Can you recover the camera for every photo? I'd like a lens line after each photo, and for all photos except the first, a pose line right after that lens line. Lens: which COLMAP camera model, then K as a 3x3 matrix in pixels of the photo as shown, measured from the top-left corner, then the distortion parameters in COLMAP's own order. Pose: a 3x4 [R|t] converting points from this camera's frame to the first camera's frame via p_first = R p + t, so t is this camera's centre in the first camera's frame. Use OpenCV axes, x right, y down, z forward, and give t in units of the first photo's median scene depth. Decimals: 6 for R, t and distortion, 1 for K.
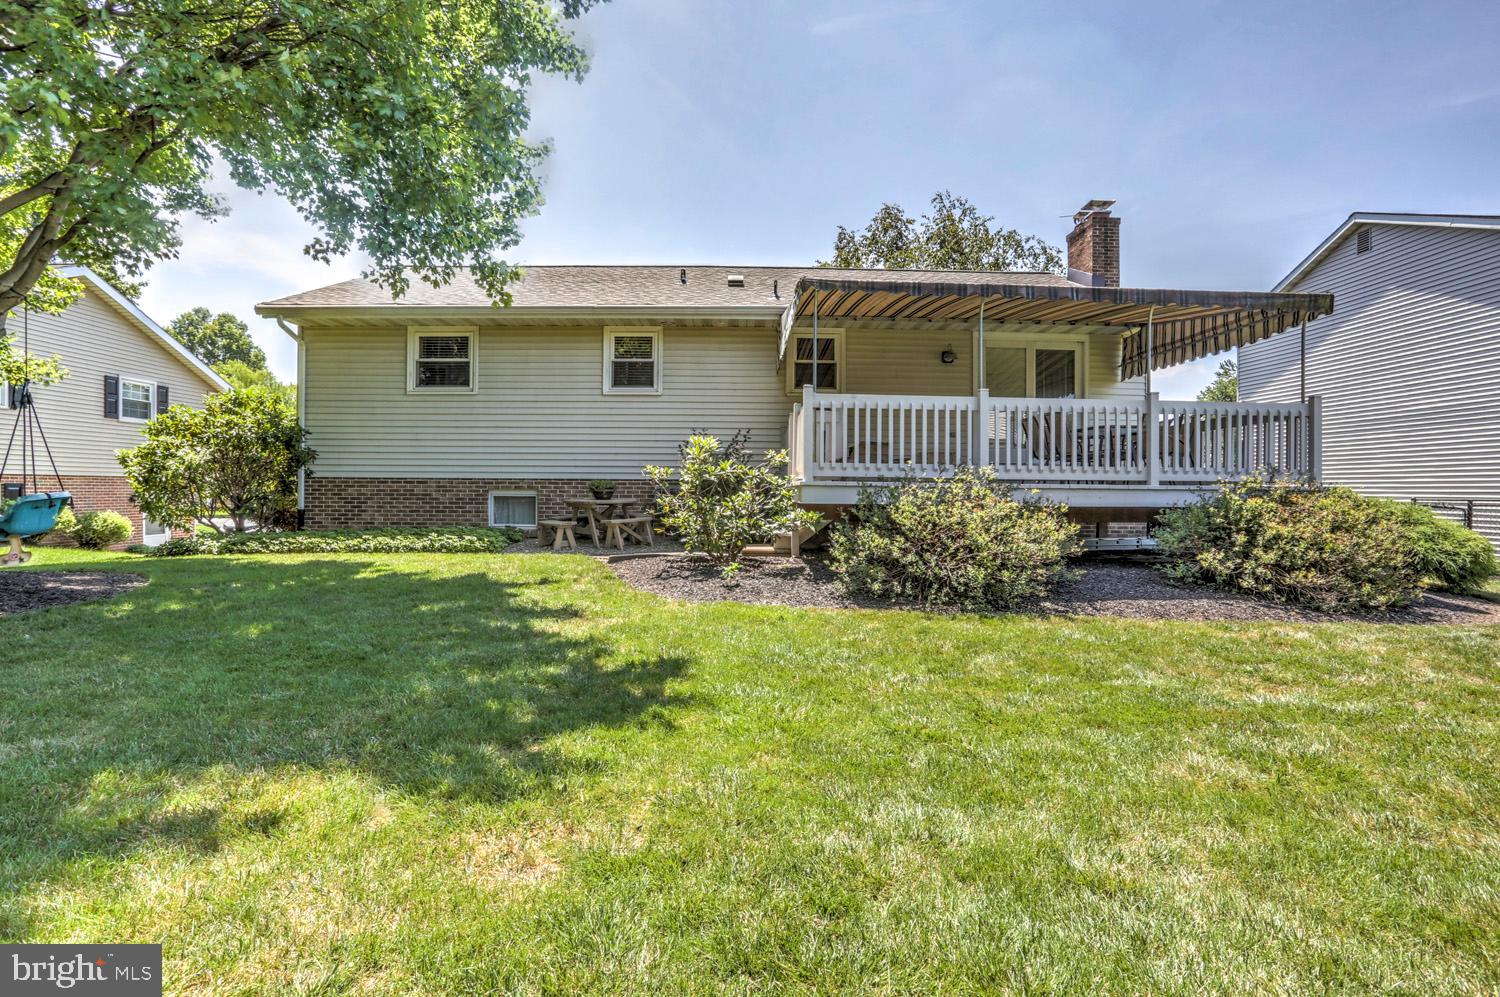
lens RADIAL K [[724.6, 0, 747.3], [0, 724.6, 498.5], [0, 0, 1]] dist [-0.070696, 0.030326]
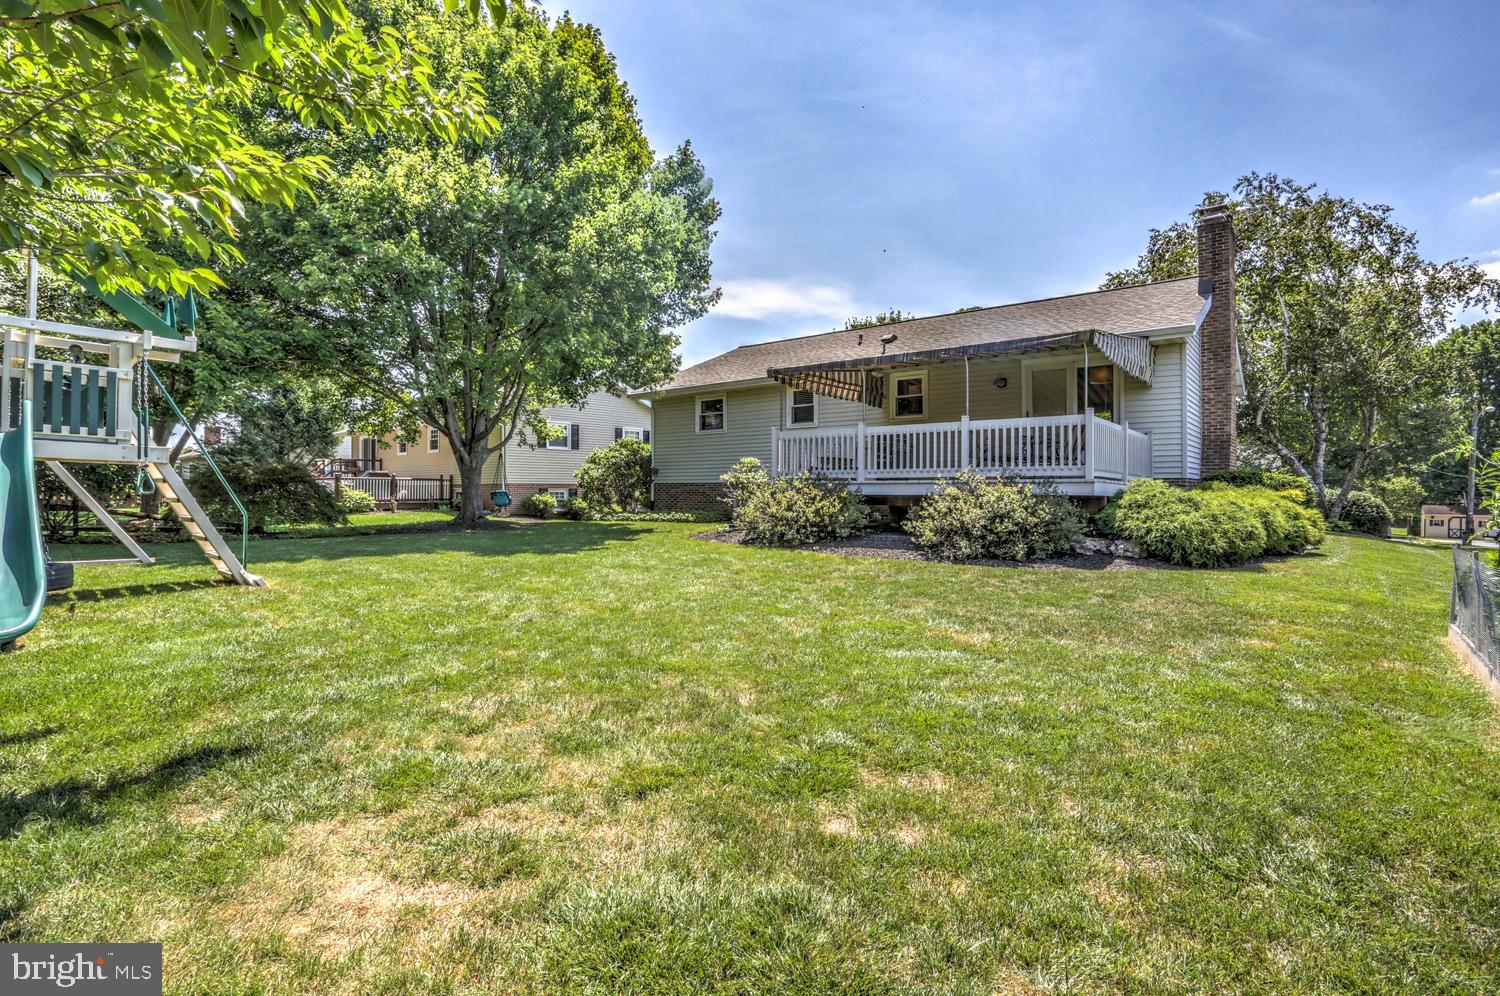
lens RADIAL K [[724.6, 0, 747.3], [0, 724.6, 498.0], [0, 0, 1]] dist [-0.070696, 0.030326]
pose [[0.766631, -0.001376, -0.642086, 0.763742], [-0.005253, 0.999951, -0.008415, 0.022993], [0.642066, 0.009824, 0.766586, -0.281567]]
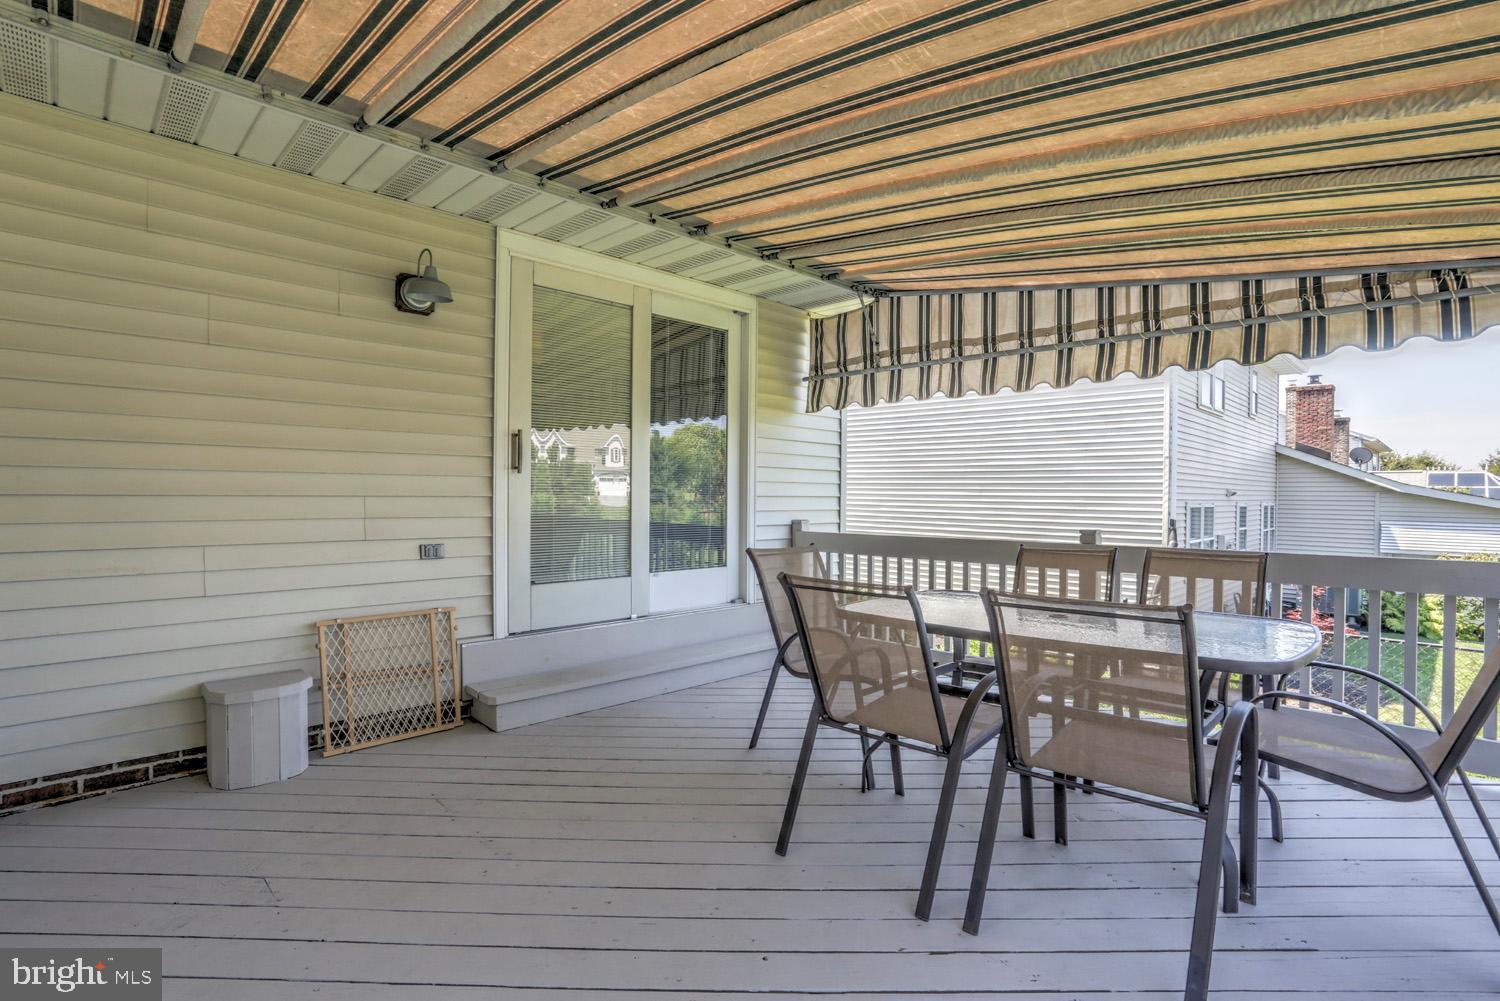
lens RADIAL K [[724.6, 0, 747.3], [0, 724.6, 500.5], [0, 0, 1]] dist [-0.070696, 0.030326]
pose [[0.730613, -0.003913, 0.682781, 0.175724], [-0.000627, 0.999979, 0.006402, -0.110679], [-0.682792, -0.005105, 0.730595, 0.686129]]
